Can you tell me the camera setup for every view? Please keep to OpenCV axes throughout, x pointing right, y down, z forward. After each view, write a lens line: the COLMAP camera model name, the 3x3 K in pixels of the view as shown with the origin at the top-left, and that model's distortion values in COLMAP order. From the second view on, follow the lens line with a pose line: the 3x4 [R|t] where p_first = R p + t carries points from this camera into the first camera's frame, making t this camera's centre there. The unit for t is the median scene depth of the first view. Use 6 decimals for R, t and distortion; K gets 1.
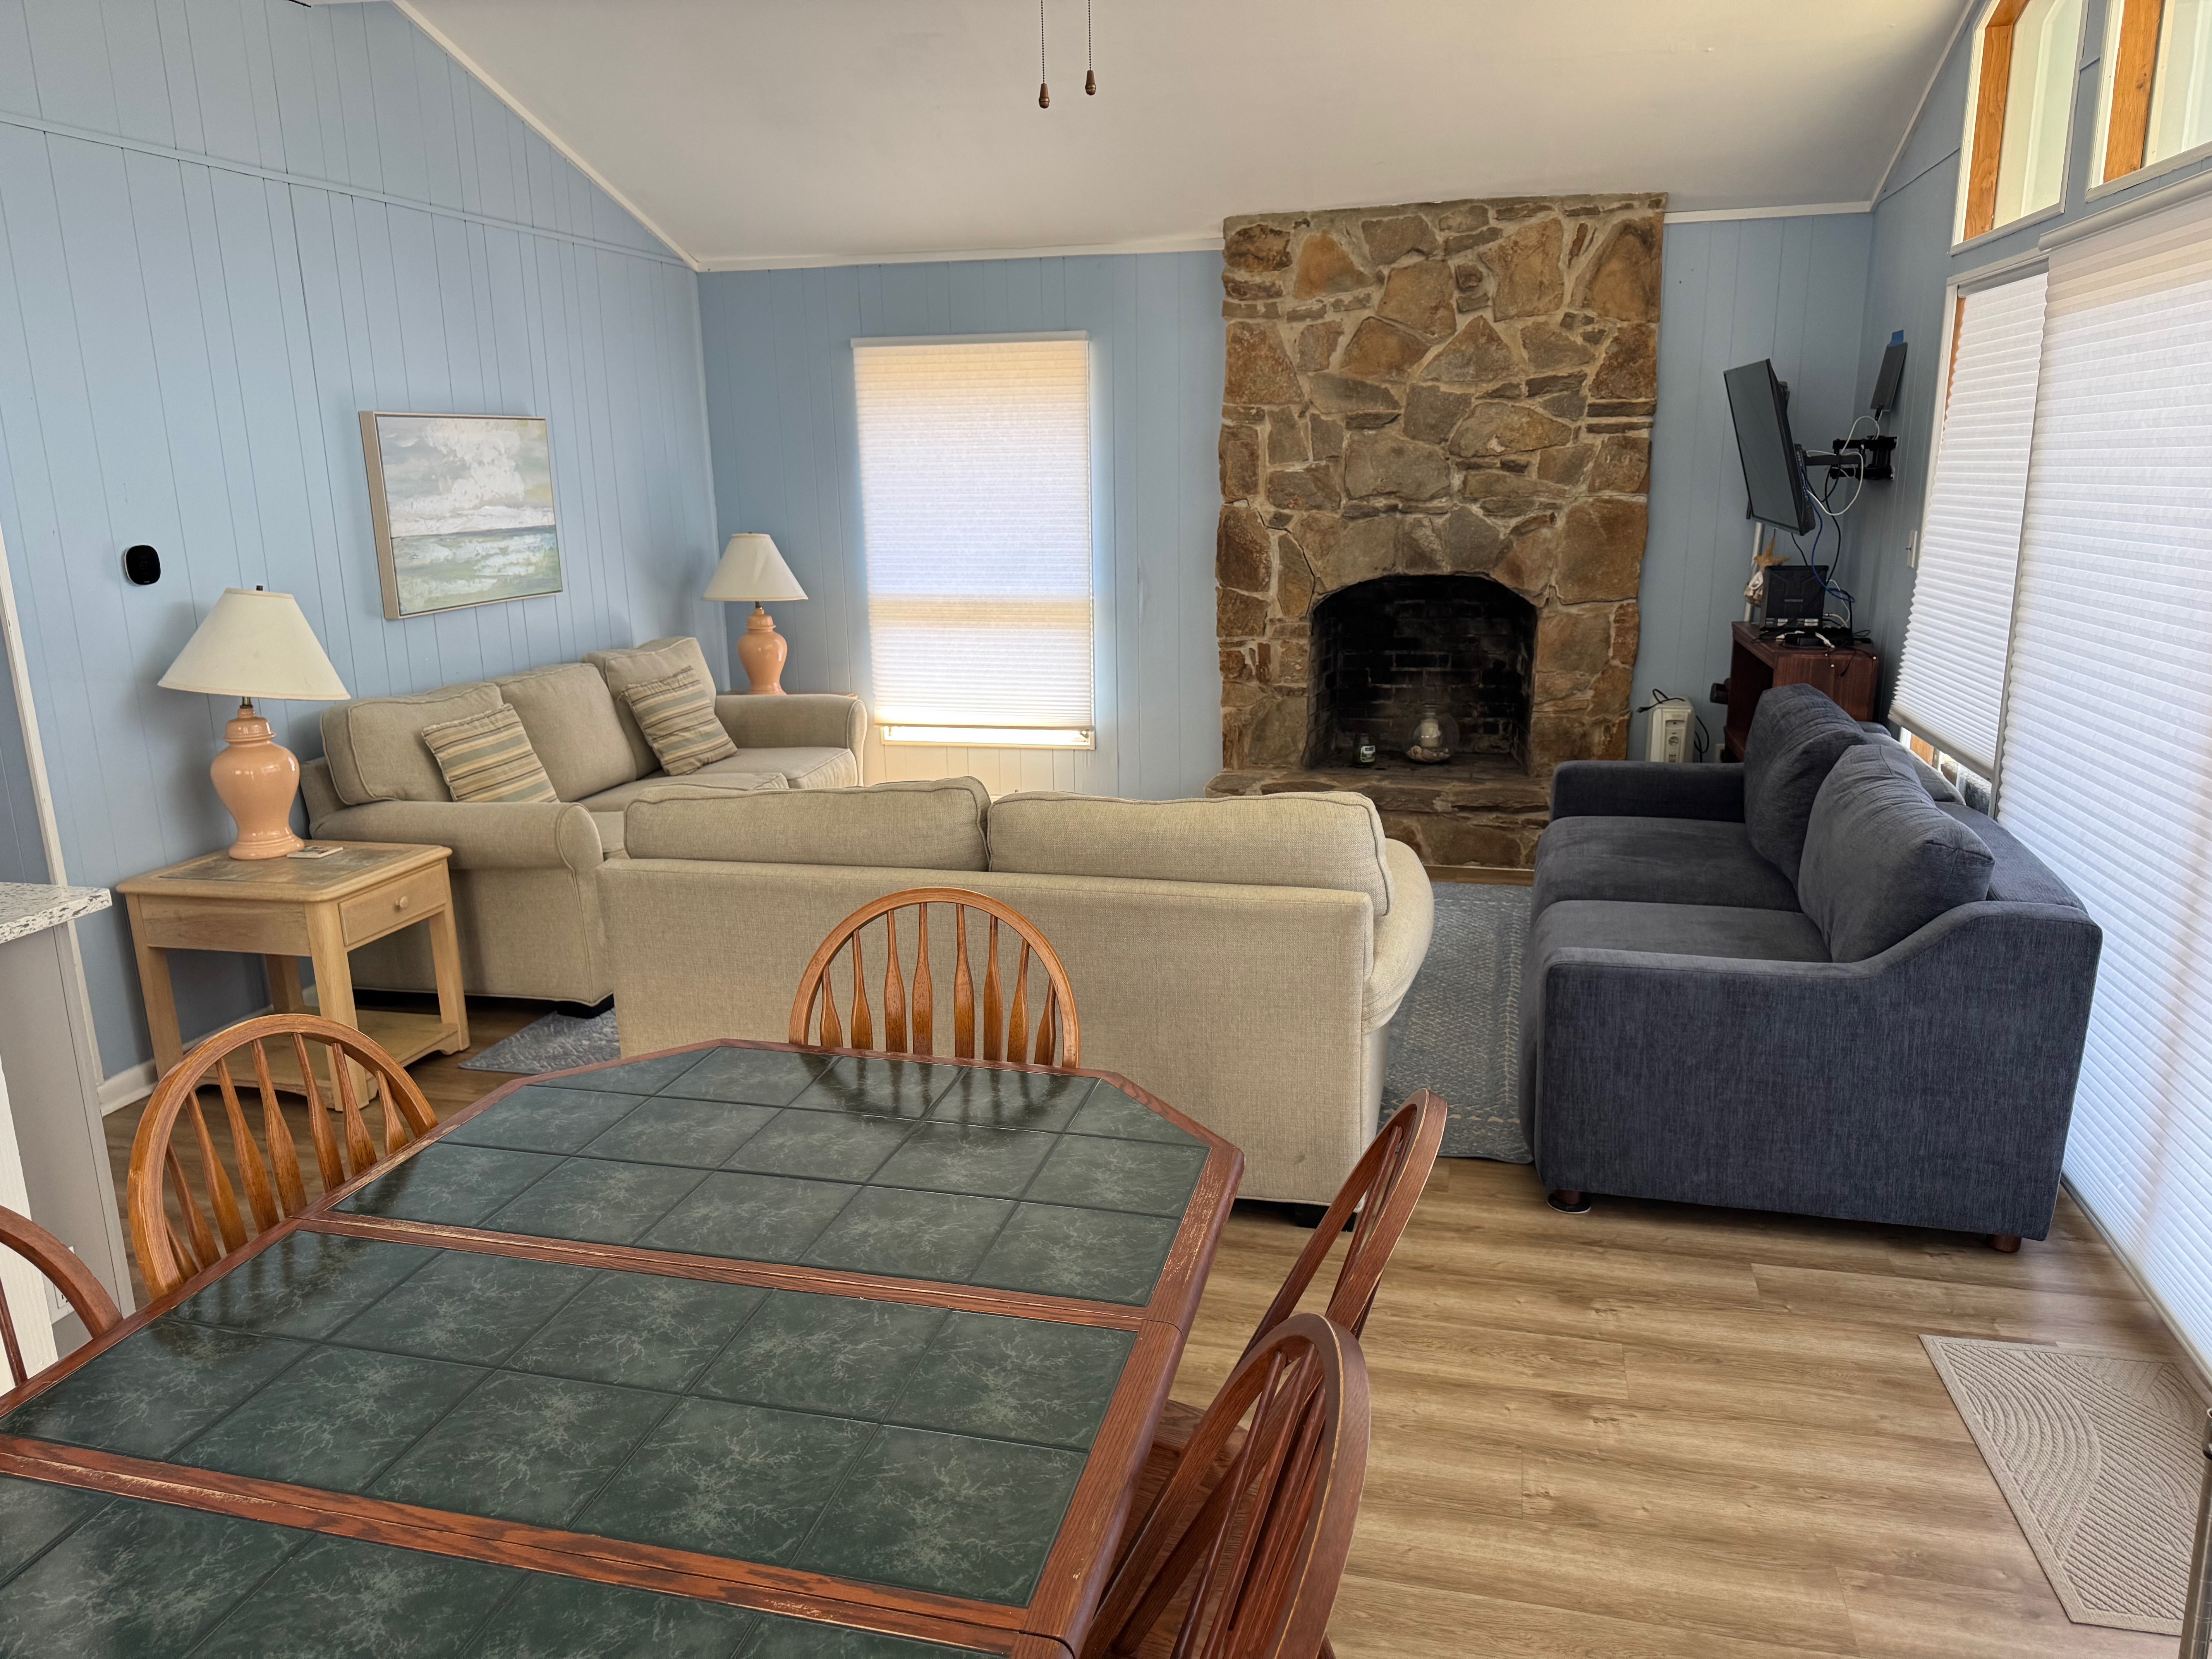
lens RADIAL K [[1534.5, 0, 1098.4], [0, 1534.5, 830.6], [0, 0, 1]] dist [0.217174, -0.422892]
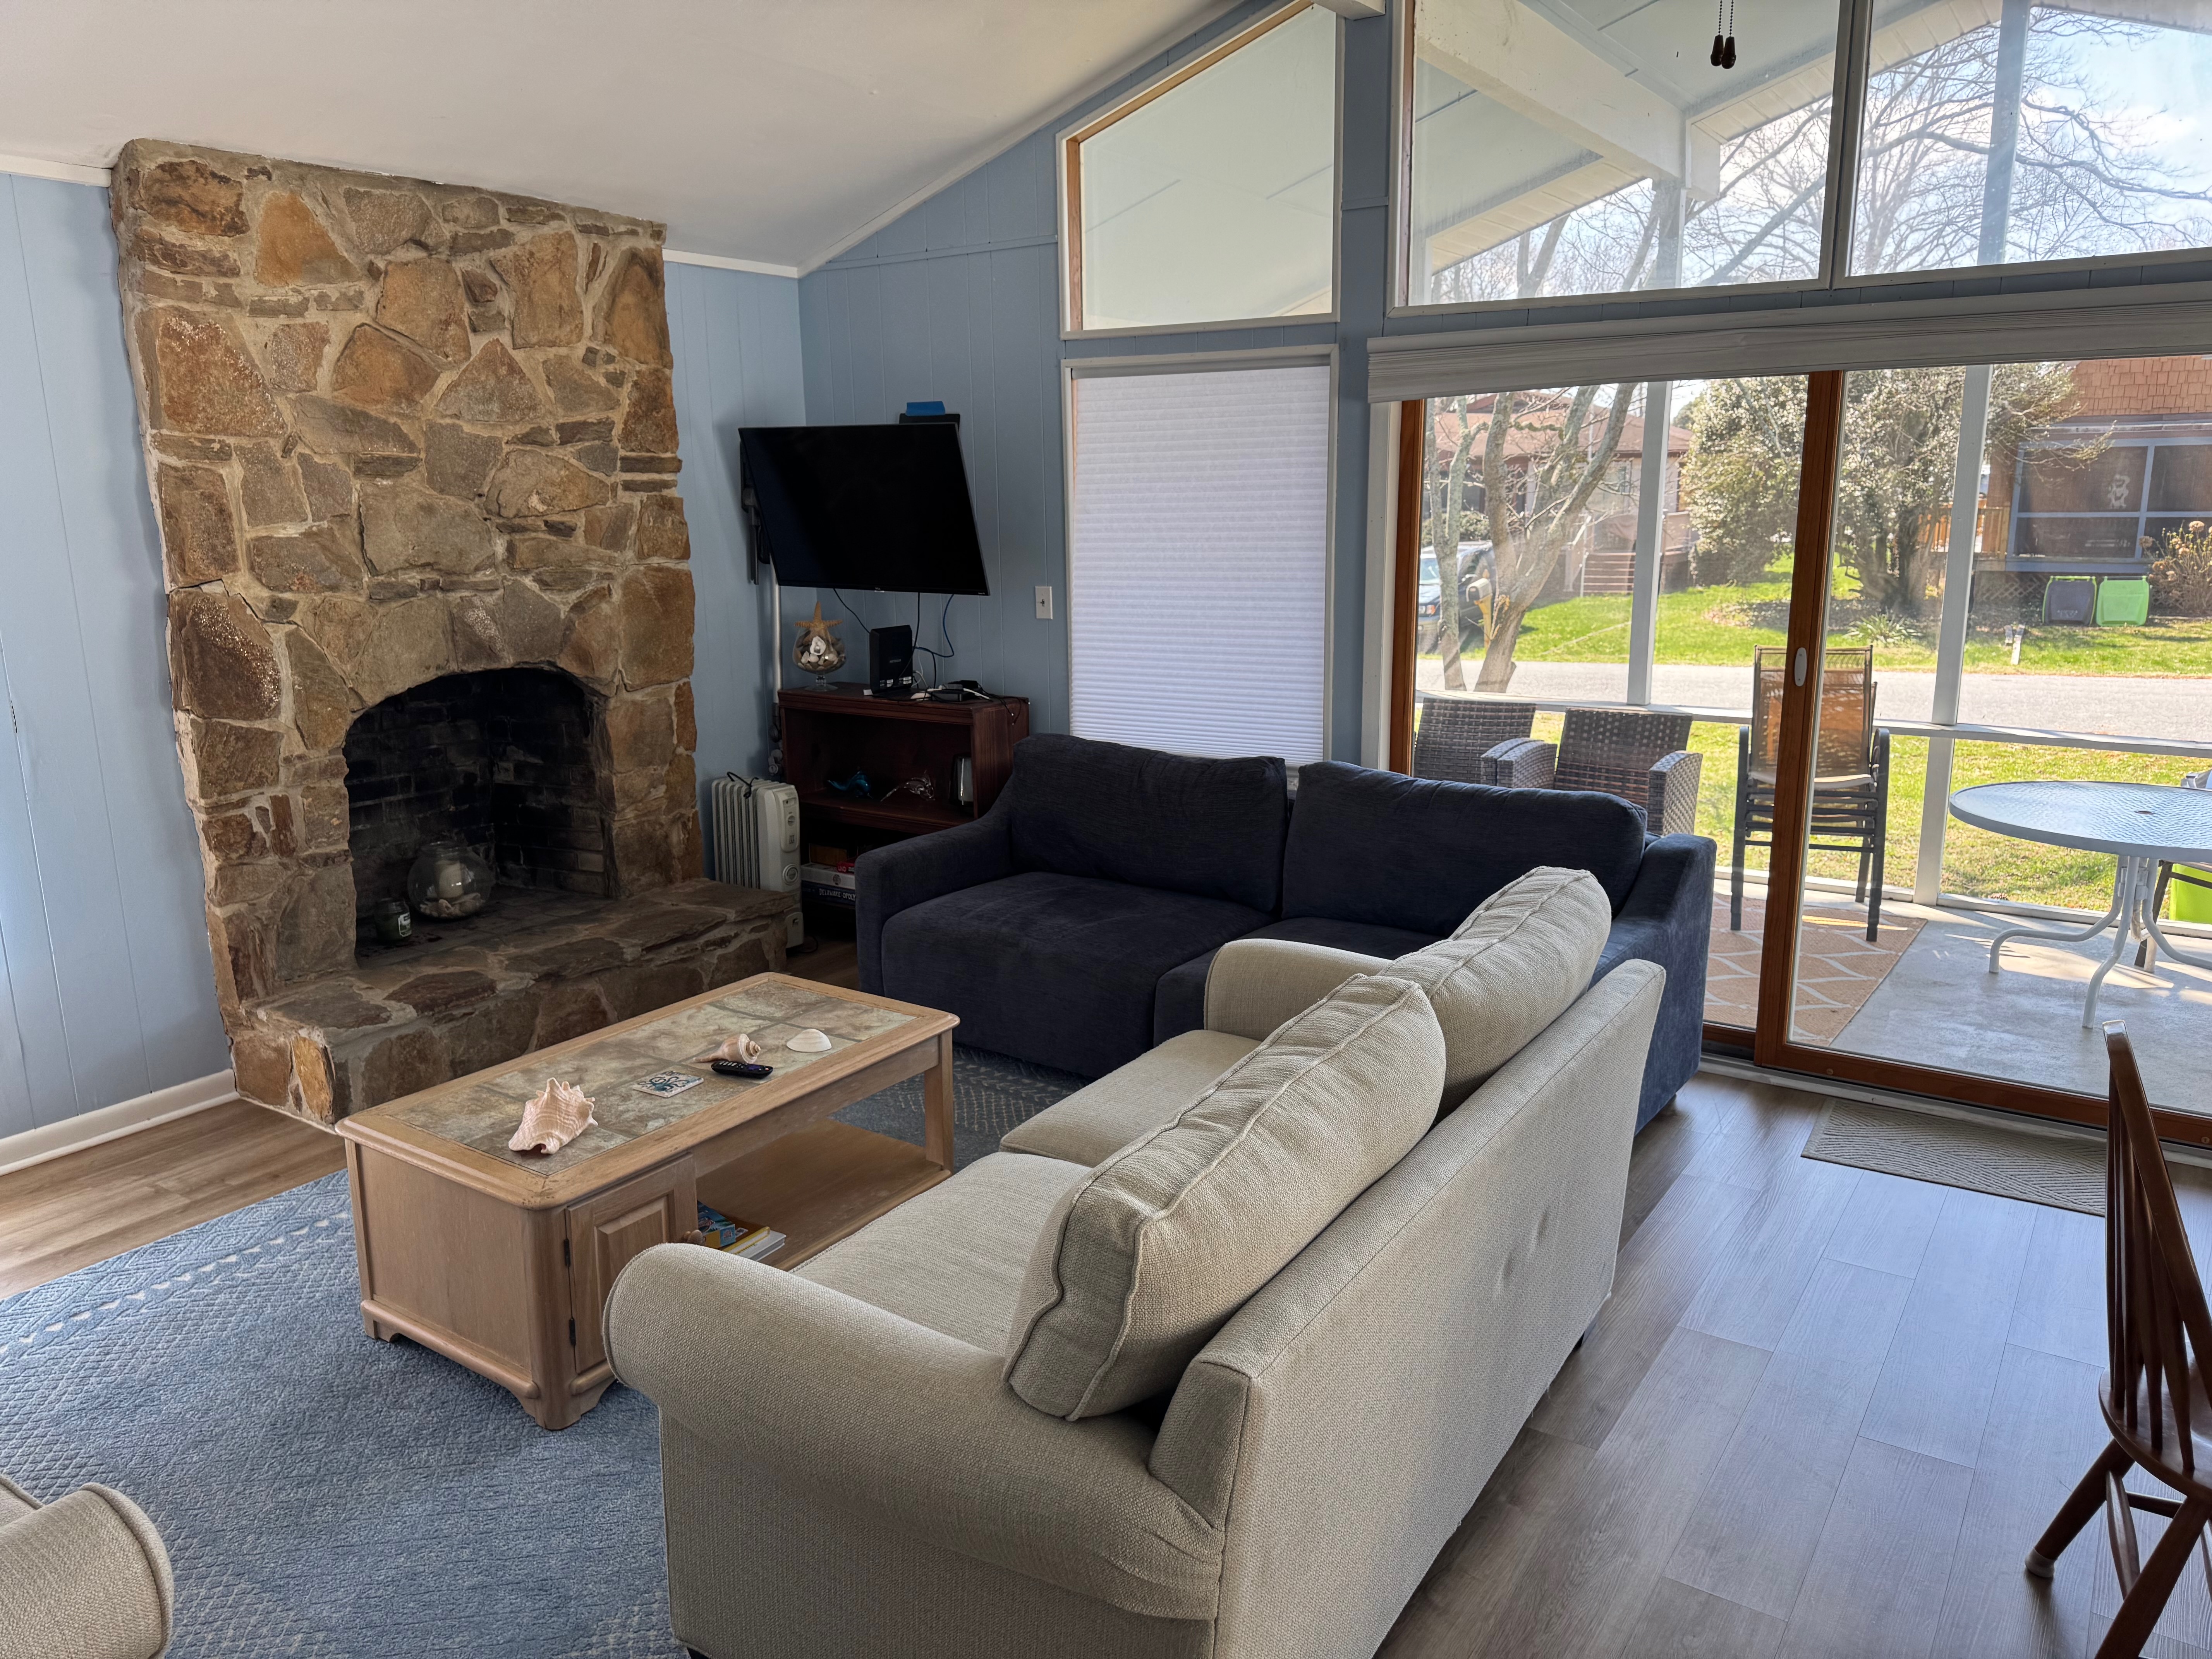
lens RADIAL K [[1569.3, 0, 1099.7], [0, 1569.3, 834.5], [0, 0, 1]] dist [0.051152, -0.055933]
pose [[0.361727, -0.190556, 0.912602, -0.401473], [0.224466, 0.967893, 0.113130, -0.109246], [-0.904858, 0.163926, 0.392887, 0.451361]]
